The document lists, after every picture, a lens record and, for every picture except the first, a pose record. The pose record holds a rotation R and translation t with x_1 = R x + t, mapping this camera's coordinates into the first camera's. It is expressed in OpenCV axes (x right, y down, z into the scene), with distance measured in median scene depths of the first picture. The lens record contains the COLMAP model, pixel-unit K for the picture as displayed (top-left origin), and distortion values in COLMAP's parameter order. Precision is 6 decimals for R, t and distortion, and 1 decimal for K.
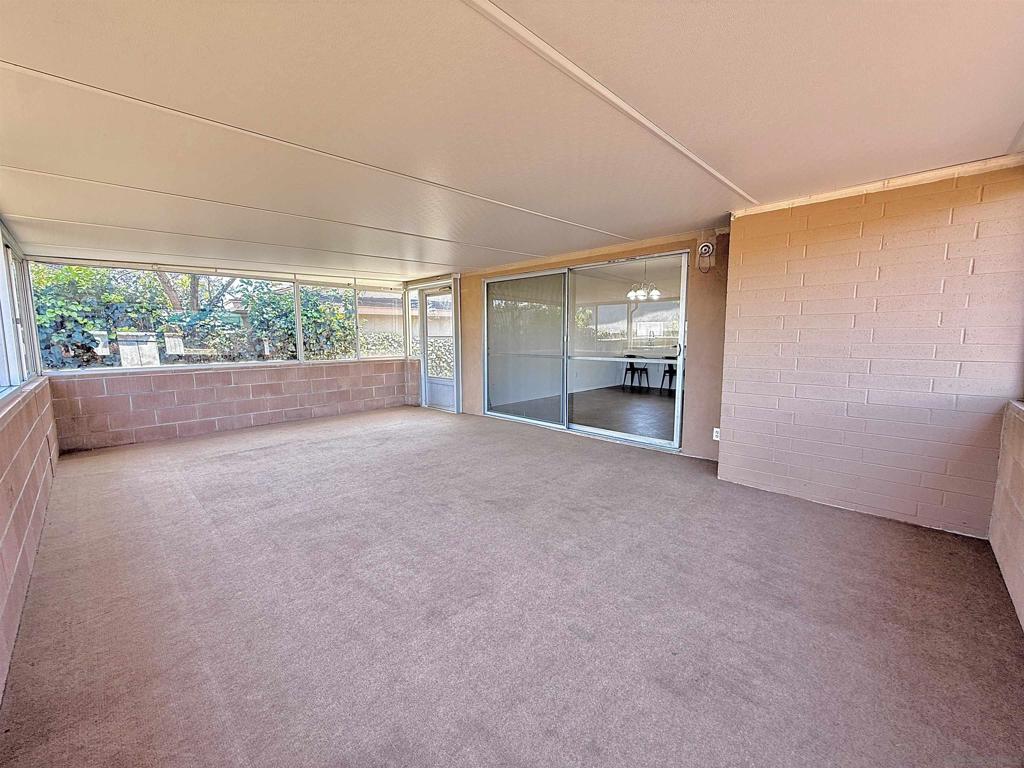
lens RADIAL K [[410.8, 0, 514.1], [0, 410.8, 386.5], [0, 0, 1]] dist [-0.000360, -0.000760]
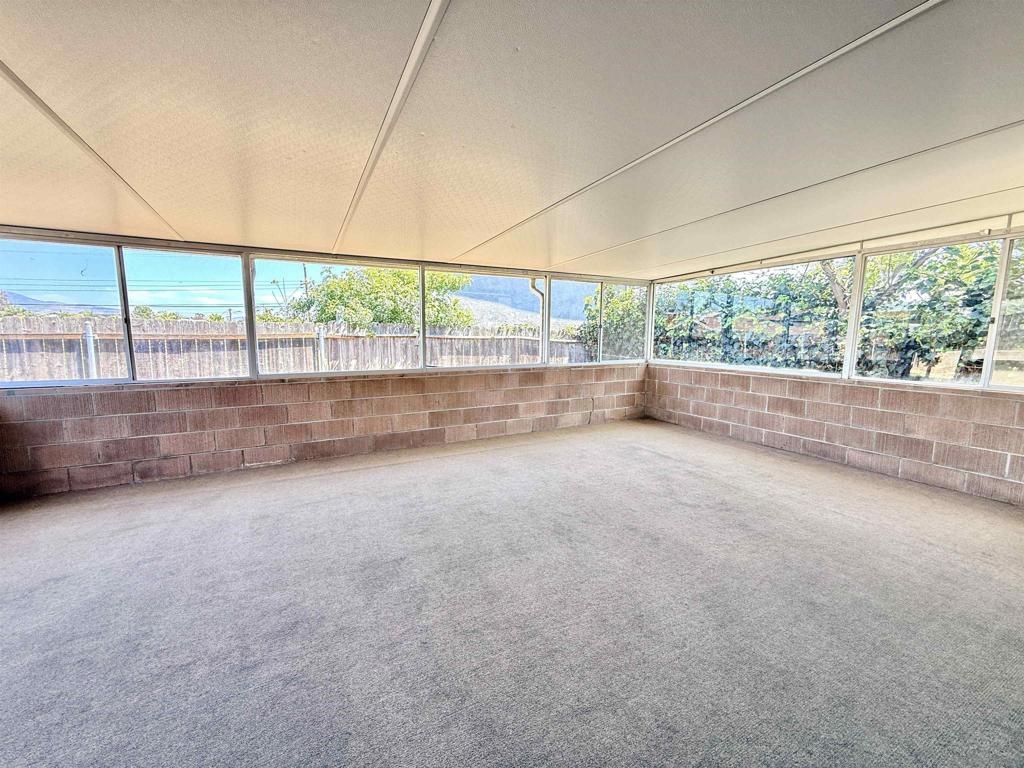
lens RADIAL K [[410.8, 0, 505.8], [0, 410.8, 379.6], [0, 0, 1]] dist [-0.000360, -0.000760]
pose [[-0.328705, 0.110920, -0.937896, 0.349173], [-0.113229, 0.981288, 0.155735, -0.119427], [0.937620, 0.157387, -0.309995, 0.863633]]
